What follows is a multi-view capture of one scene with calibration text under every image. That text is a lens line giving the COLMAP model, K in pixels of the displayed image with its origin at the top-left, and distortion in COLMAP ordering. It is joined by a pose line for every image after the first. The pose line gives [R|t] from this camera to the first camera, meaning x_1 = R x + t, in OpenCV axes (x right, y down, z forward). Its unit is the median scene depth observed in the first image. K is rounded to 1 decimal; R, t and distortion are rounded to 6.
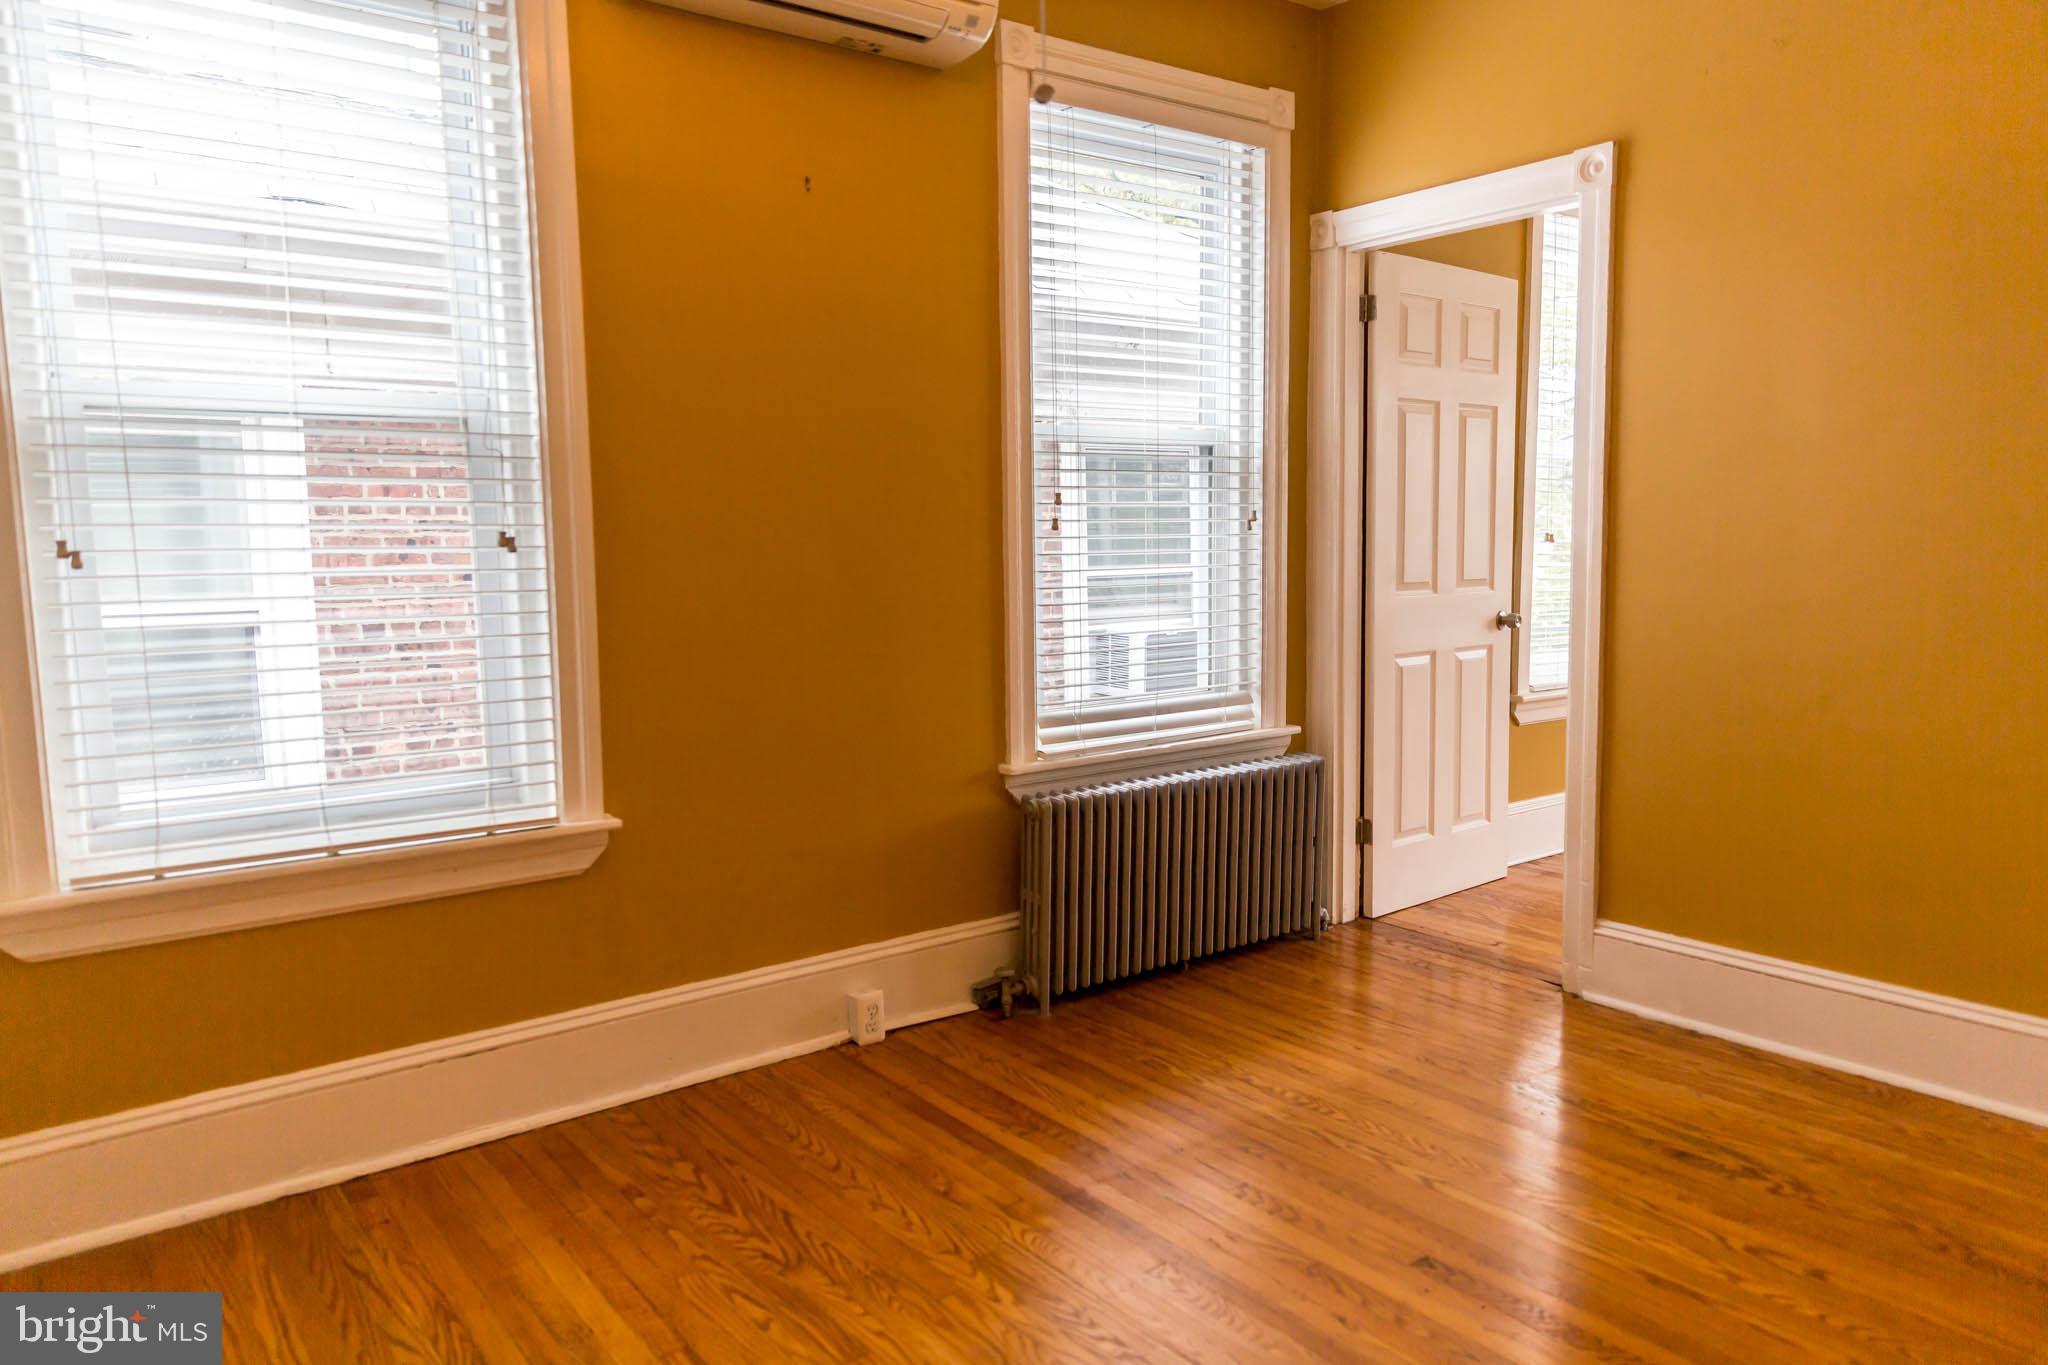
lens RADIAL K [[1359.8, 0, 1024.0], [0, 1359.8, 682.5], [0, 0, 1]] dist [0.003405, -0.001038]
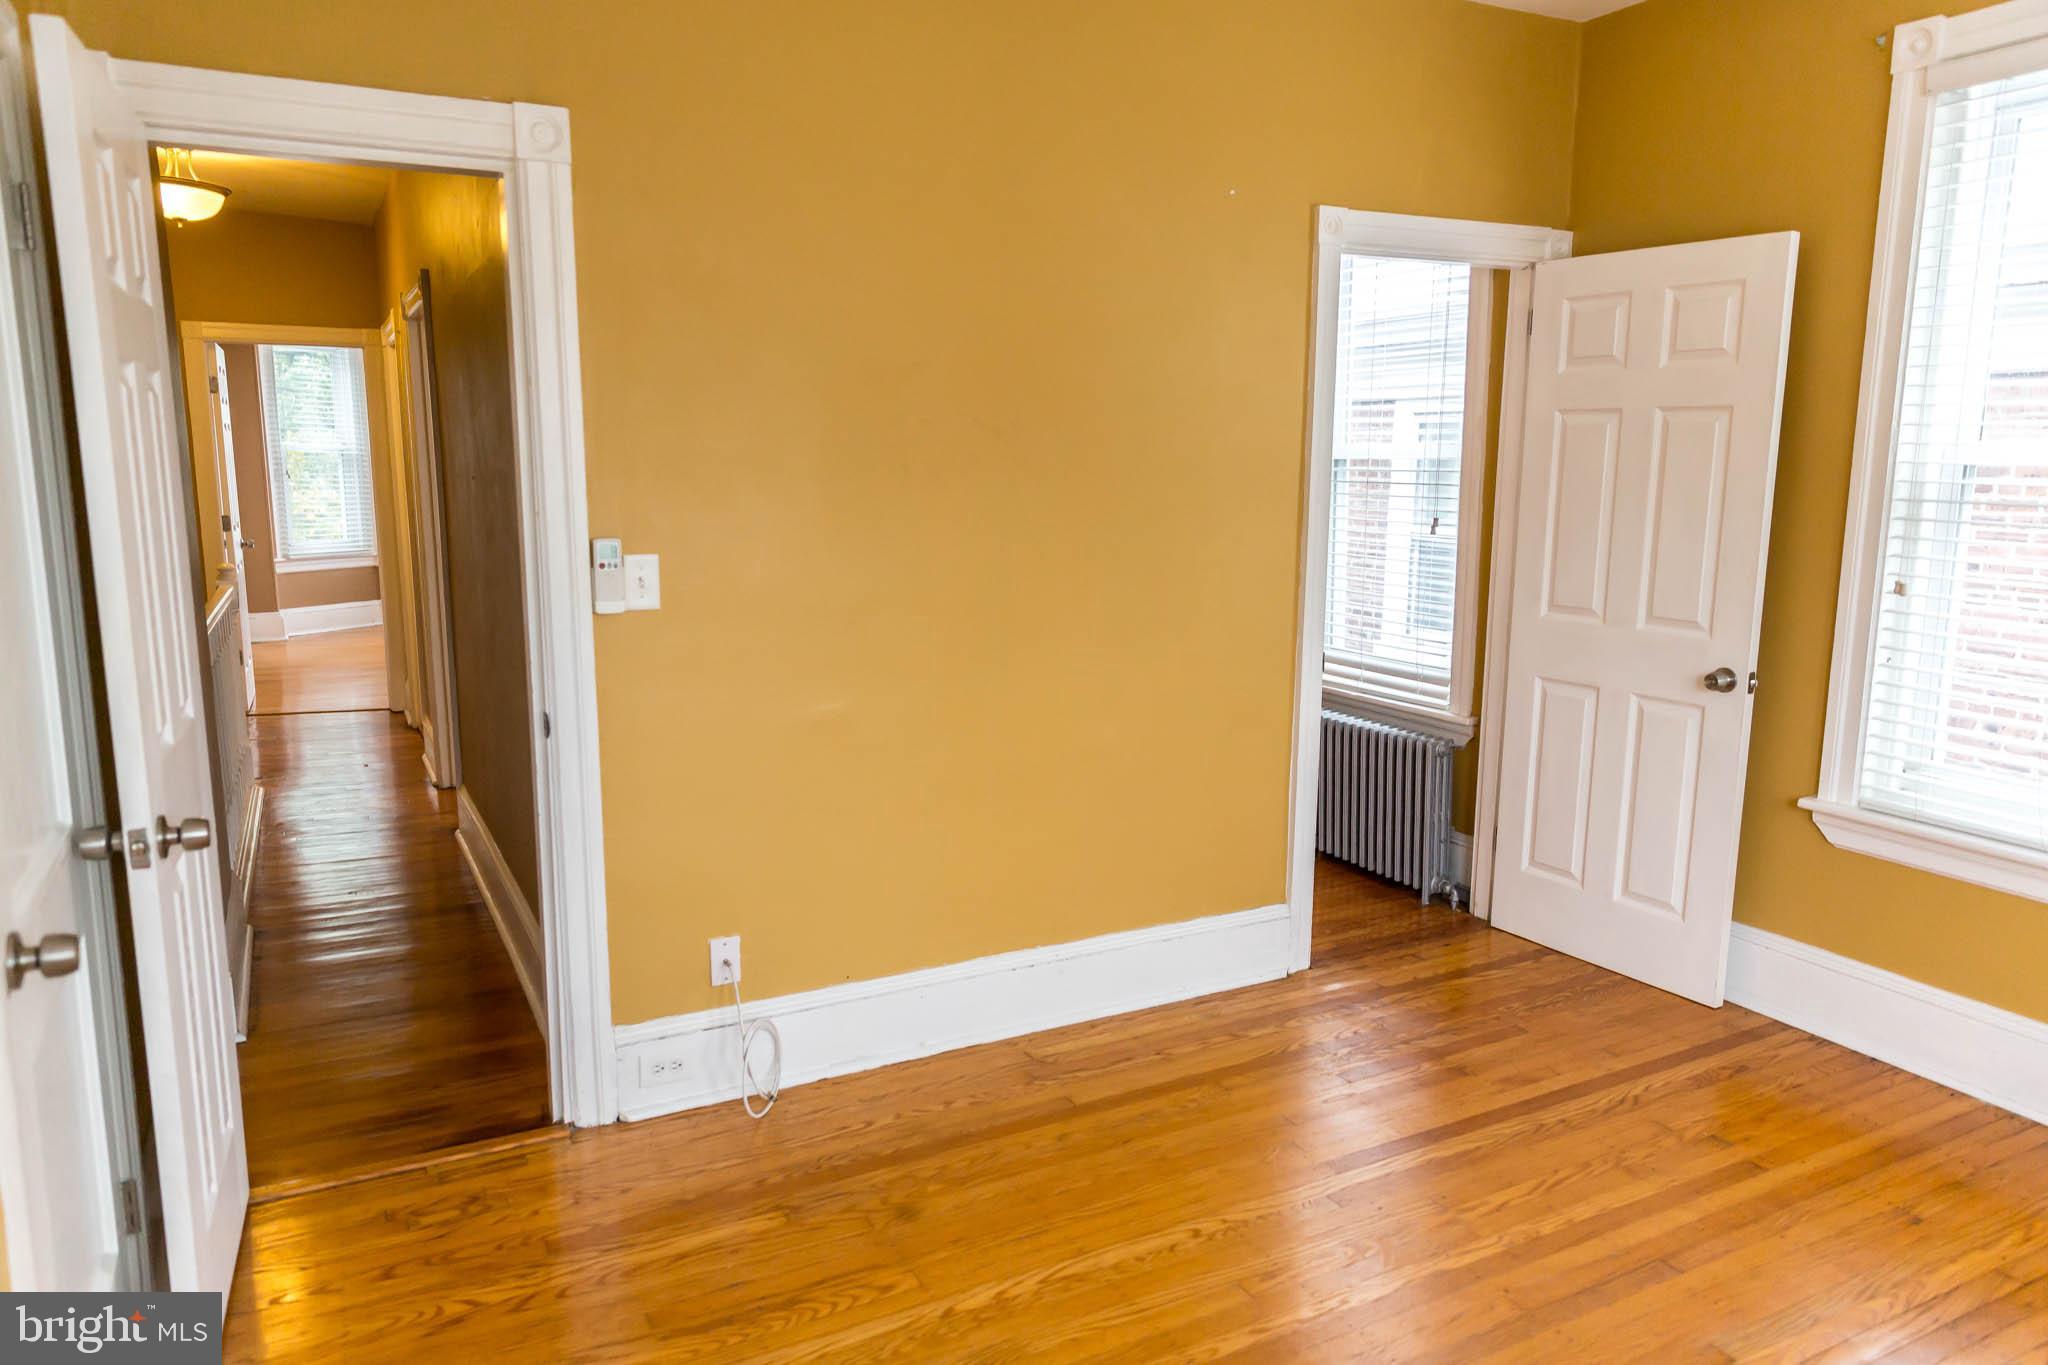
lens RADIAL K [[1359.8, 0, 1024.0], [0, 1359.8, 682.5], [0, 0, 1]] dist [0.003405, -0.001038]
pose [[-0.150484, 0.184246, -0.971292, 1.325342], [-0.103292, 0.974172, 0.200796, -0.180594], [0.983202, 0.130543, -0.127566, 0.798885]]
